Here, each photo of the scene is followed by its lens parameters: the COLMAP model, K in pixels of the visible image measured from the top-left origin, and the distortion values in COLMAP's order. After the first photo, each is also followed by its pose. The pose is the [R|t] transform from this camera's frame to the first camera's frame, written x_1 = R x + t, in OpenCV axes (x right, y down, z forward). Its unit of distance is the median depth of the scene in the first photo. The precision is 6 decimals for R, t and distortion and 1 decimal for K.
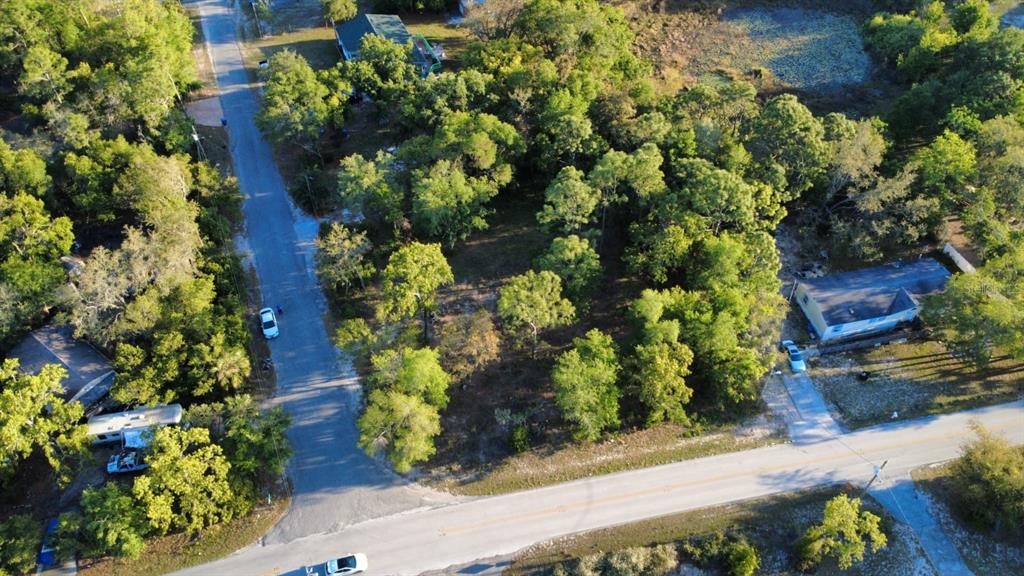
lens RADIAL K [[781.4, 0, 511.0], [0, 781.4, 290.5], [0, 0, 1]] dist [-0.000457, 0.012850]
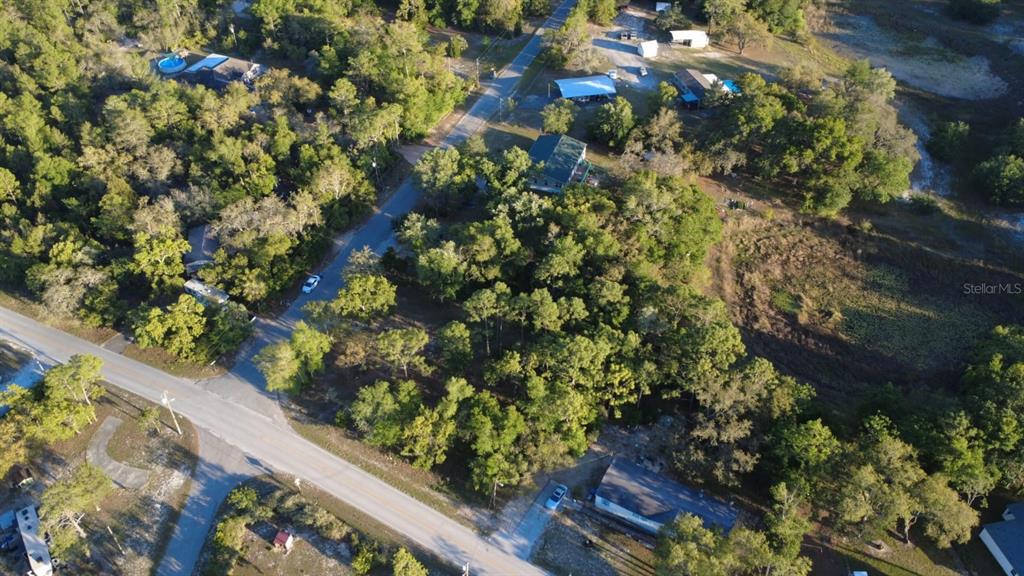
lens RADIAL K [[781.4, 0, 511.5], [0, 781.4, 288.6], [0, 0, 1]] dist [-0.000457, 0.012850]
pose [[0.742131, 0.448500, -0.498086, 0.764648], [-0.495603, 0.867499, 0.042706, -0.214895], [0.451243, 0.215159, 0.866076, -0.163861]]
